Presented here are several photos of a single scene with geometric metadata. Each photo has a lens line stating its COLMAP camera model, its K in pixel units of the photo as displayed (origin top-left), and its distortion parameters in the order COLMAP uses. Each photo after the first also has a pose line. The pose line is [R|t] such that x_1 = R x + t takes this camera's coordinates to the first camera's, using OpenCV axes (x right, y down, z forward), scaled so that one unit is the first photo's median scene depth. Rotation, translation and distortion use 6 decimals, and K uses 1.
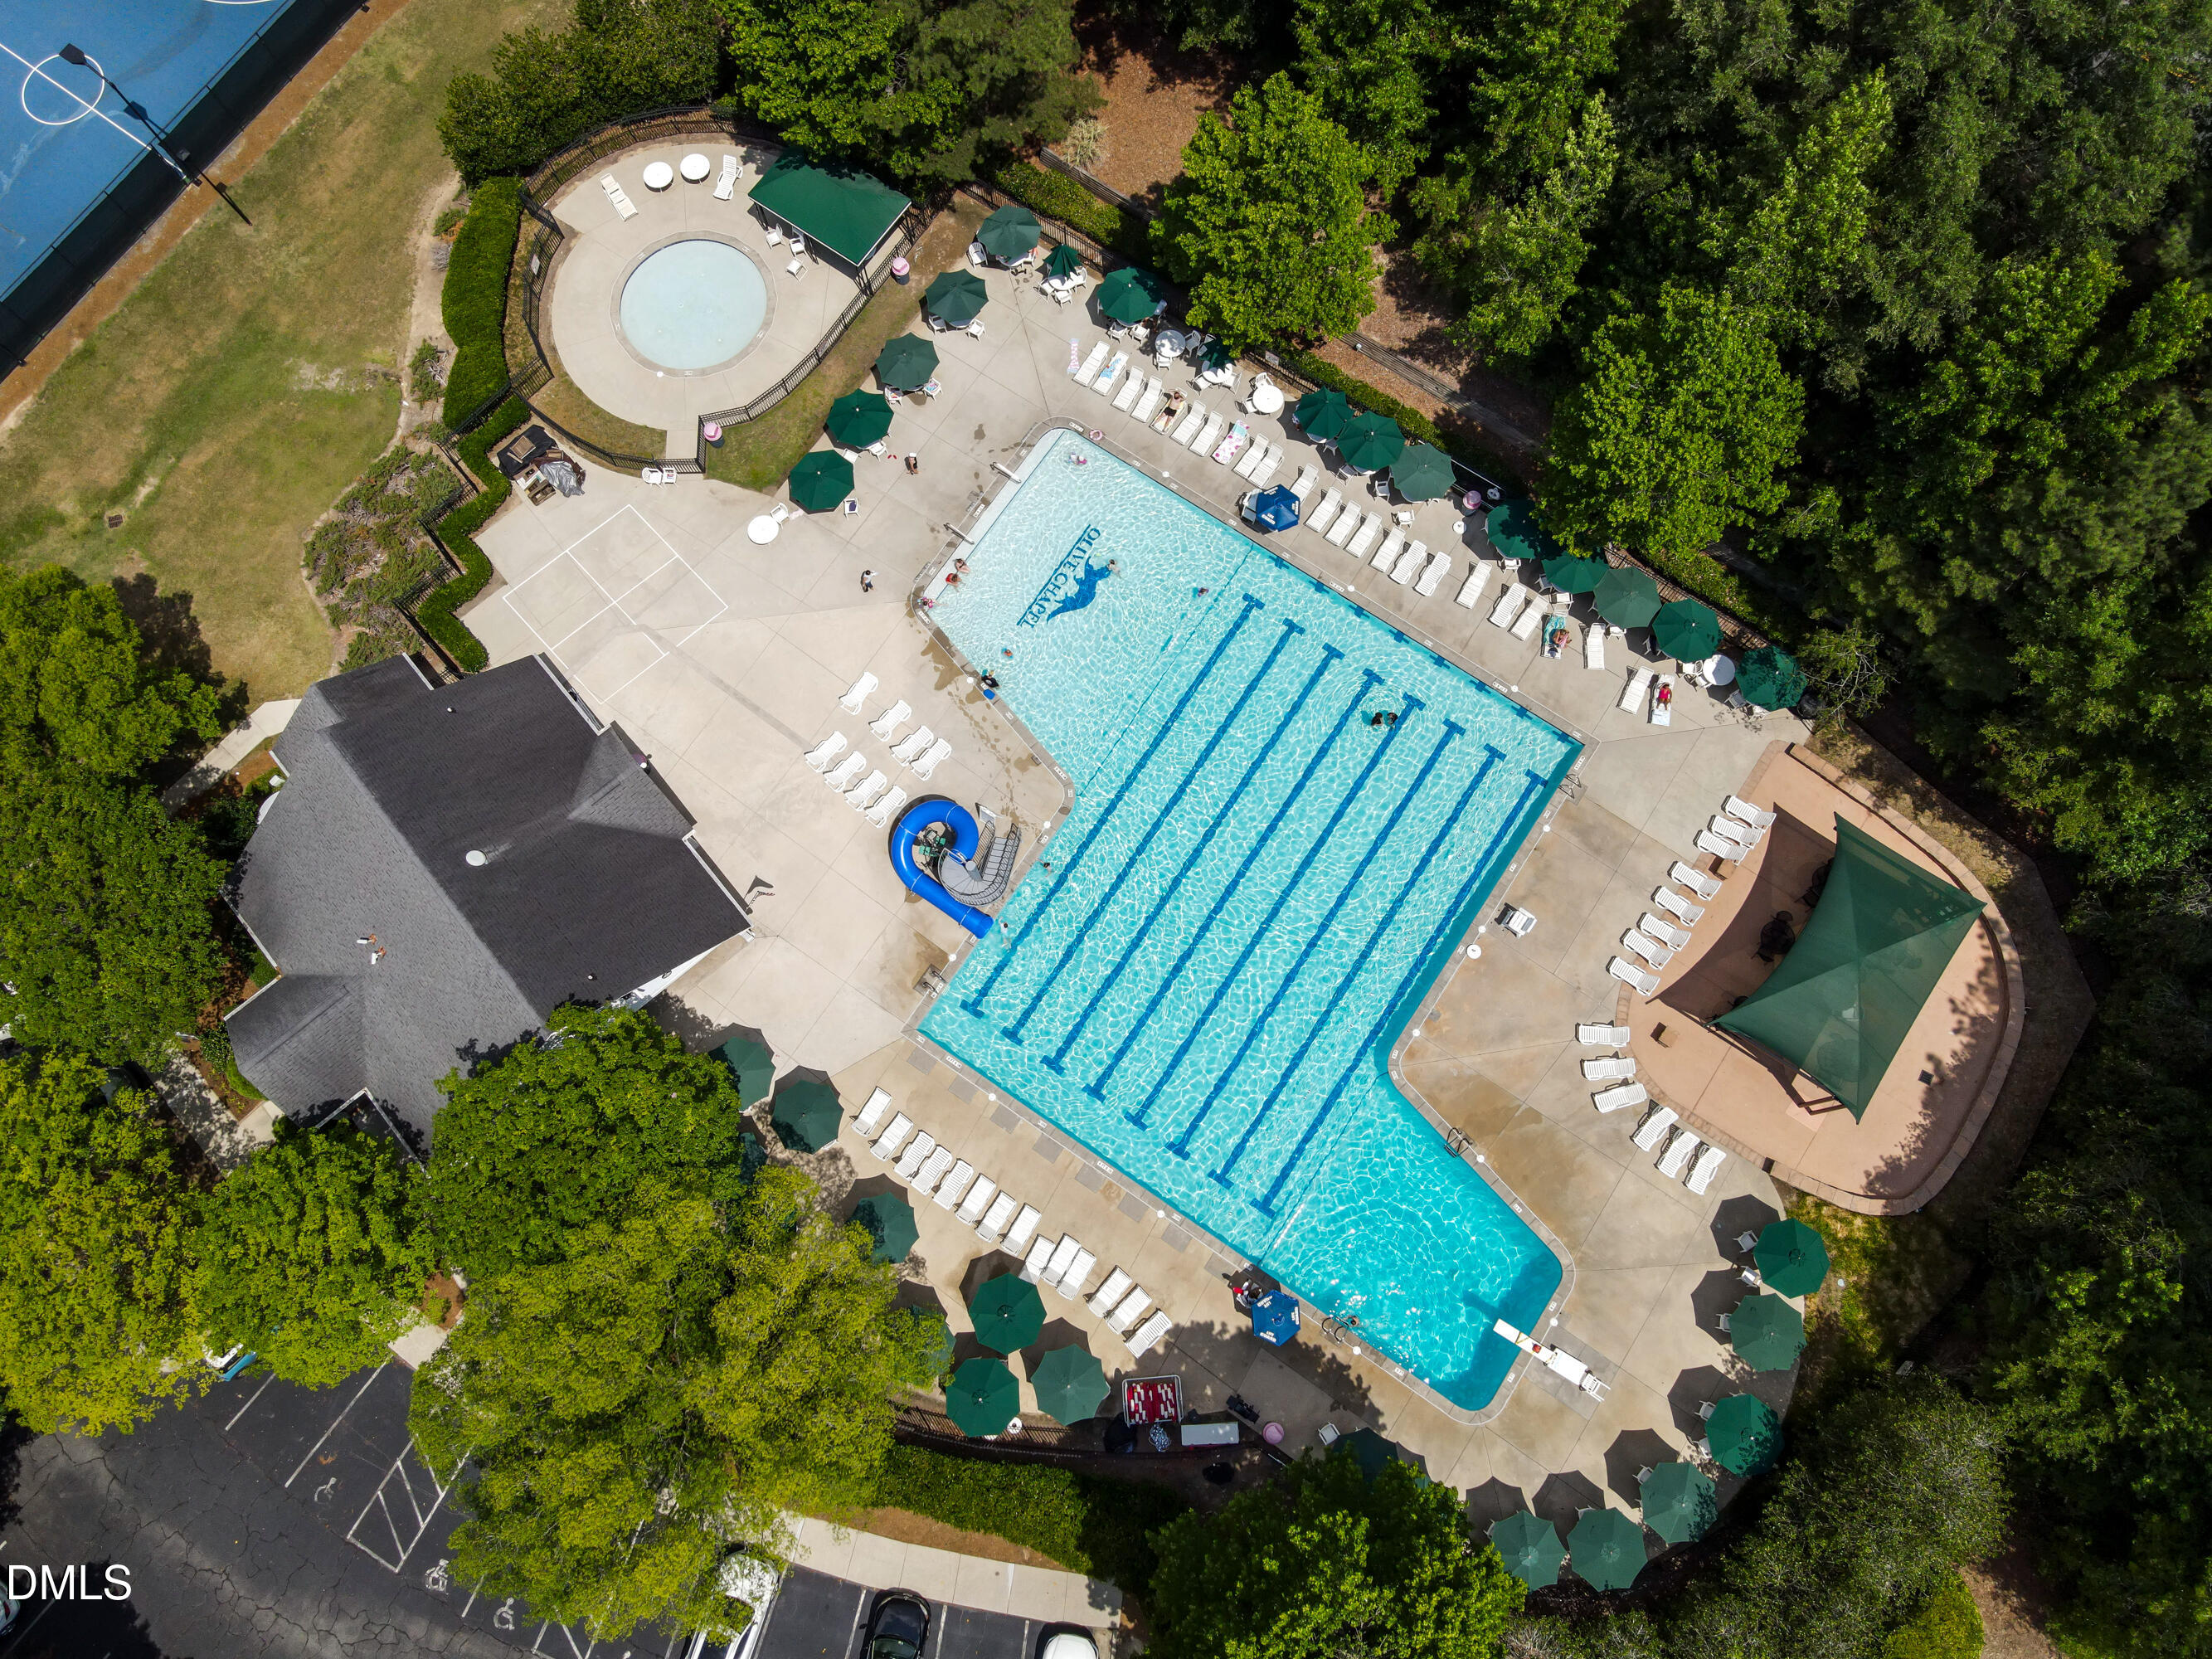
lens RADIAL K [[1616.7, 0, 1111.5], [0, 1616.7, 810.1], [0, 0, 1]] dist [0.013823, 0.005282]
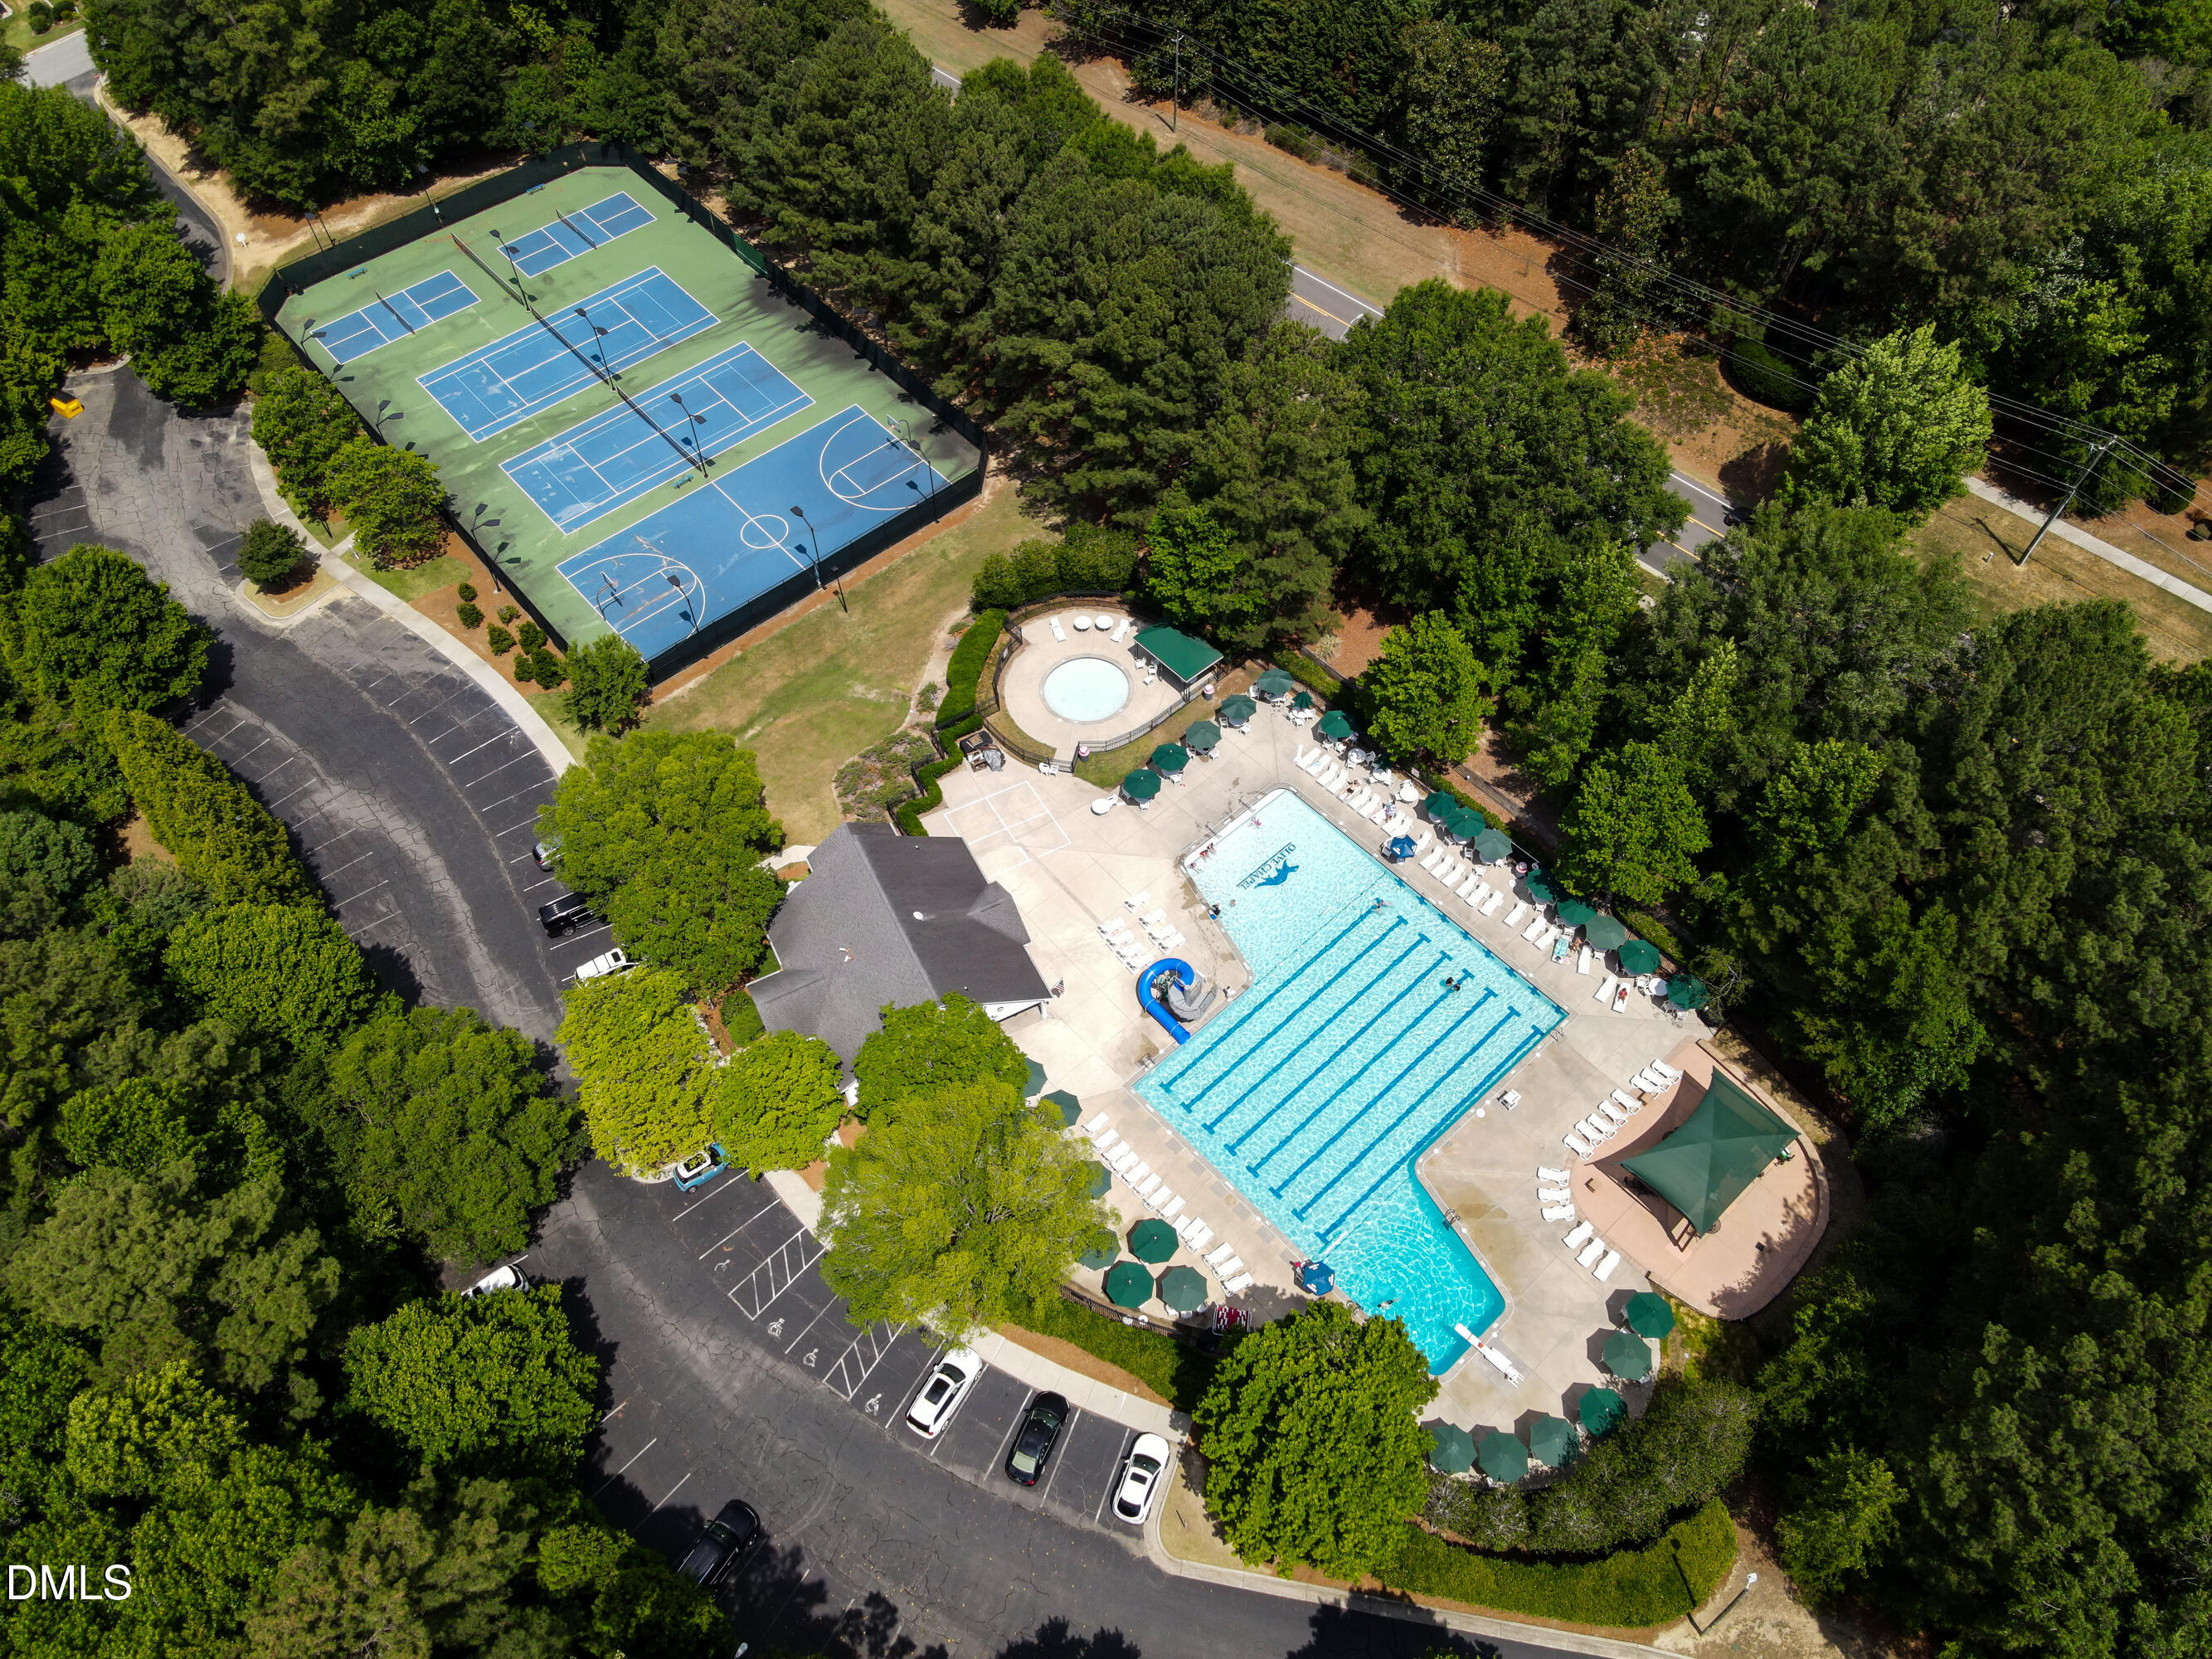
lens RADIAL K [[1616.7, 0, 1120.5], [0, 1616.7, 830.7], [0, 0, 1]] dist [0.013823, 0.005282]
pose [[0.973834, 0.186528, -0.129821, 0.032631], [-0.221075, 0.909904, -0.350999, 0.473340], [0.052654, 0.370515, 0.927333, -0.606875]]
